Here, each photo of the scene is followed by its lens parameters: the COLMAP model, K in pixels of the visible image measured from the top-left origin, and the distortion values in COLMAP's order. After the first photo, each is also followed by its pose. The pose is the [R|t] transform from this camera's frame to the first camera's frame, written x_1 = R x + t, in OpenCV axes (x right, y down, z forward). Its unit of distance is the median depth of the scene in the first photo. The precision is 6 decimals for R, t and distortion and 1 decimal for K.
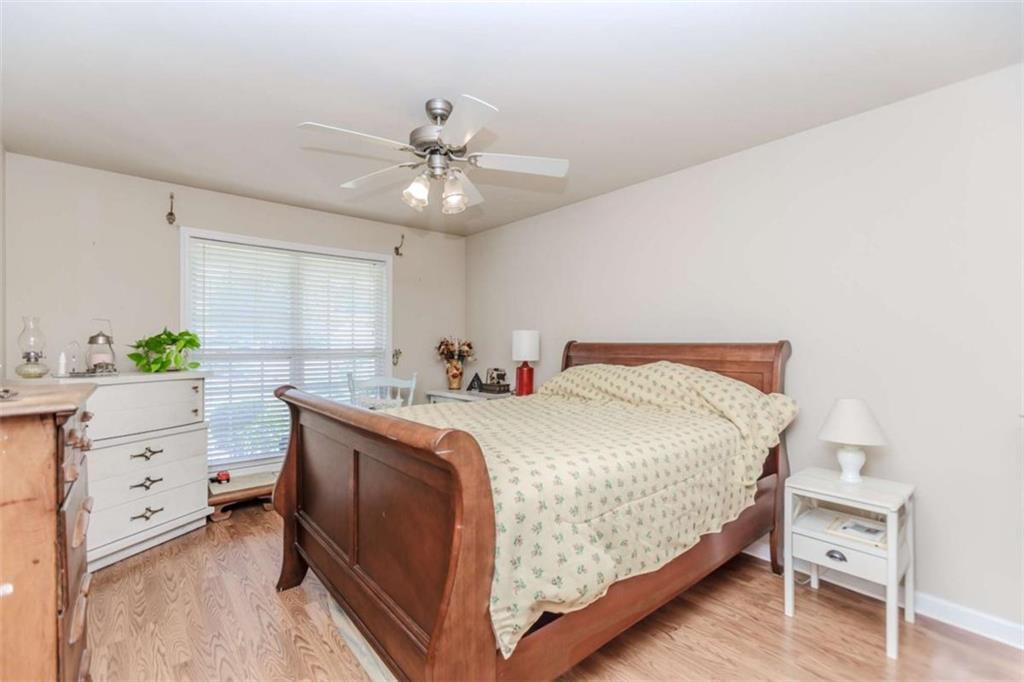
lens RADIAL K [[457.3, 0, 507.7], [0, 457.3, 344.2], [0, 0, 1]] dist [-0.000294, 0.000355]
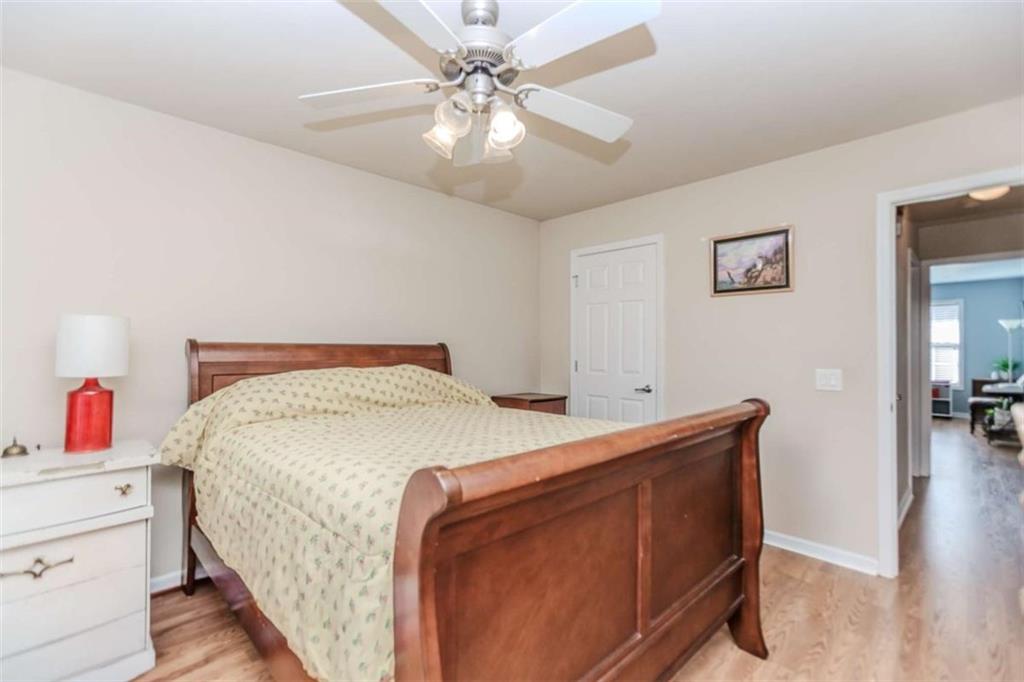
lens RADIAL K [[457.3, 0, 507.7], [0, 457.3, 344.2], [0, 0, 1]] dist [-0.000294, 0.000355]
pose [[-0.068905, 0.004067, 0.997615, -0.693557], [-0.004360, 0.999981, -0.004377, 0.000319], [-0.997614, -0.004651, -0.068886, 0.814079]]
